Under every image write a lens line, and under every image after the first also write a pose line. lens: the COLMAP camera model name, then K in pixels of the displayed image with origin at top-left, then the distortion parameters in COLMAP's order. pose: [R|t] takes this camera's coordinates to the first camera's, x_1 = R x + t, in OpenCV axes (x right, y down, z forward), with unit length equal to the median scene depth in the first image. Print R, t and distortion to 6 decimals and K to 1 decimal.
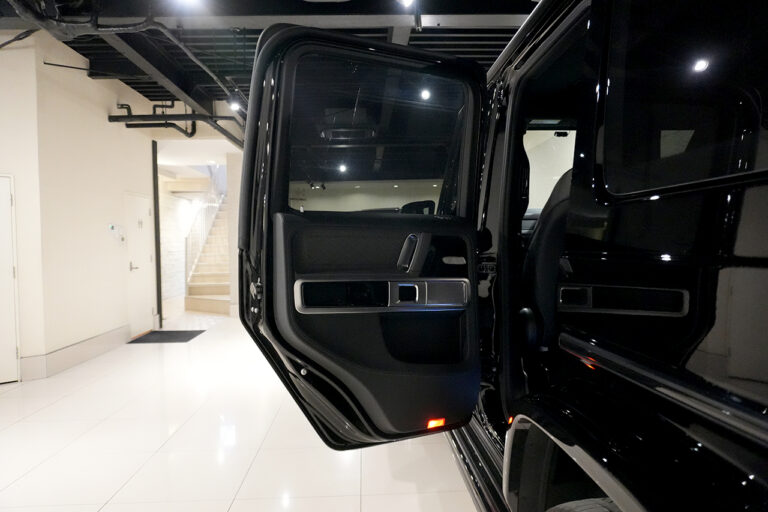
lens RADIAL K [[521.6, 0, 382.6], [0, 521.6, 258.5], [0, 0, 1]] dist [-0.009107, 0.012954]
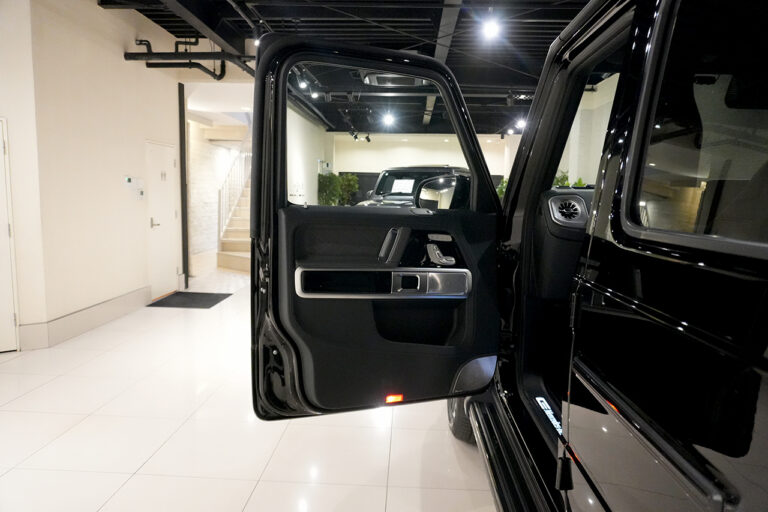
lens RADIAL K [[521.6, 0, 384.7], [0, 521.6, 251.8], [0, 0, 1]] dist [-0.009107, 0.012954]
pose [[0.995714, 0.047109, -0.079589, -0.000927], [-0.040743, 0.995978, 0.079799, -0.023473], [0.083028, -0.076215, 0.993629, 0.119416]]
